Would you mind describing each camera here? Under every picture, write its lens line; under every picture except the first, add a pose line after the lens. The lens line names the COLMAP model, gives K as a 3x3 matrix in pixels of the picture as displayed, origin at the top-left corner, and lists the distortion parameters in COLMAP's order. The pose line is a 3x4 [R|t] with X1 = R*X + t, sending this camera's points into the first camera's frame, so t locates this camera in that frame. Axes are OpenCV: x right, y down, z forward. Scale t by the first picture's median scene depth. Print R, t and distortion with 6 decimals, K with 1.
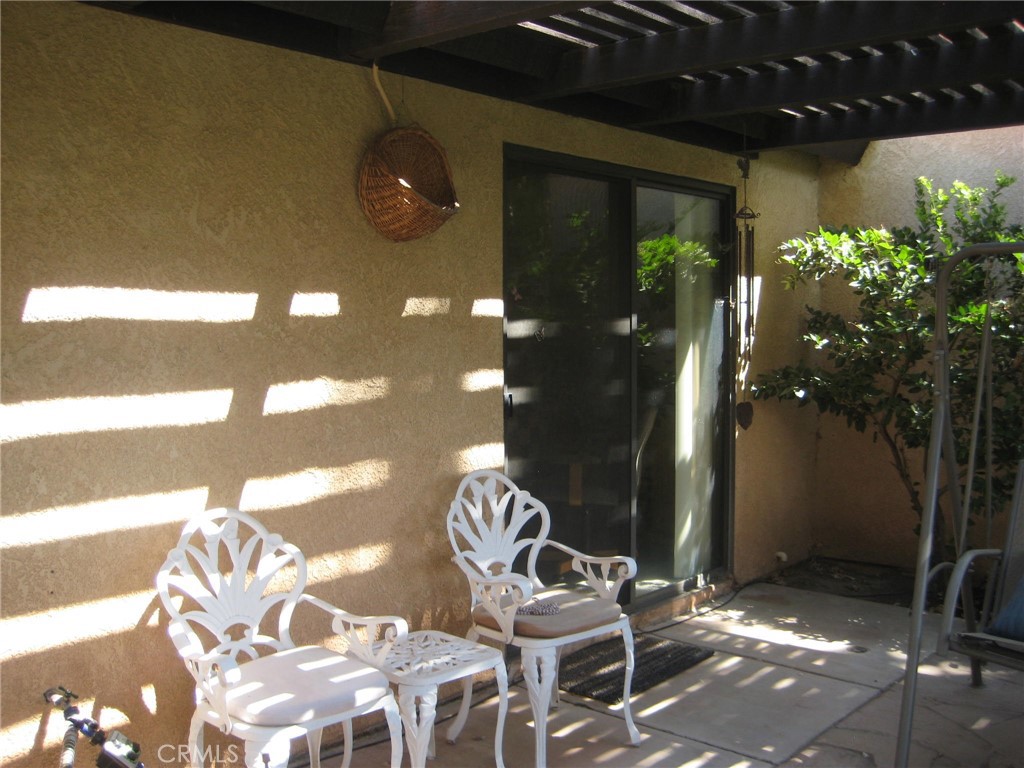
lens RADIAL K [[1068.8, 0, 513.3], [0, 1068.8, 389.9], [0, 0, 1]] dist [-0.163388, 0.216942]
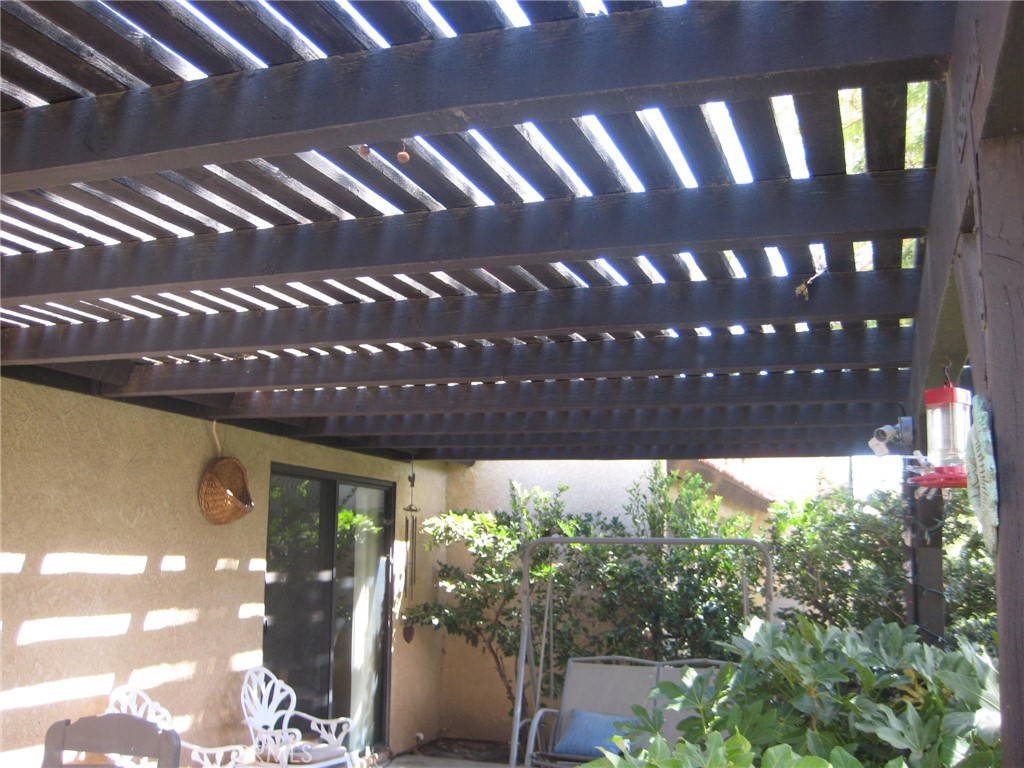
lens RADIAL K [[1068.8, 0, 513.3], [0, 1068.8, 389.9], [0, 0, 1]] dist [-0.163388, 0.216942]
pose [[0.929501, 0.077405, 0.360605, -0.221298], [0.001126, 0.977129, -0.212646, 0.003293], [-0.368817, 0.198060, 0.908155, -0.538293]]
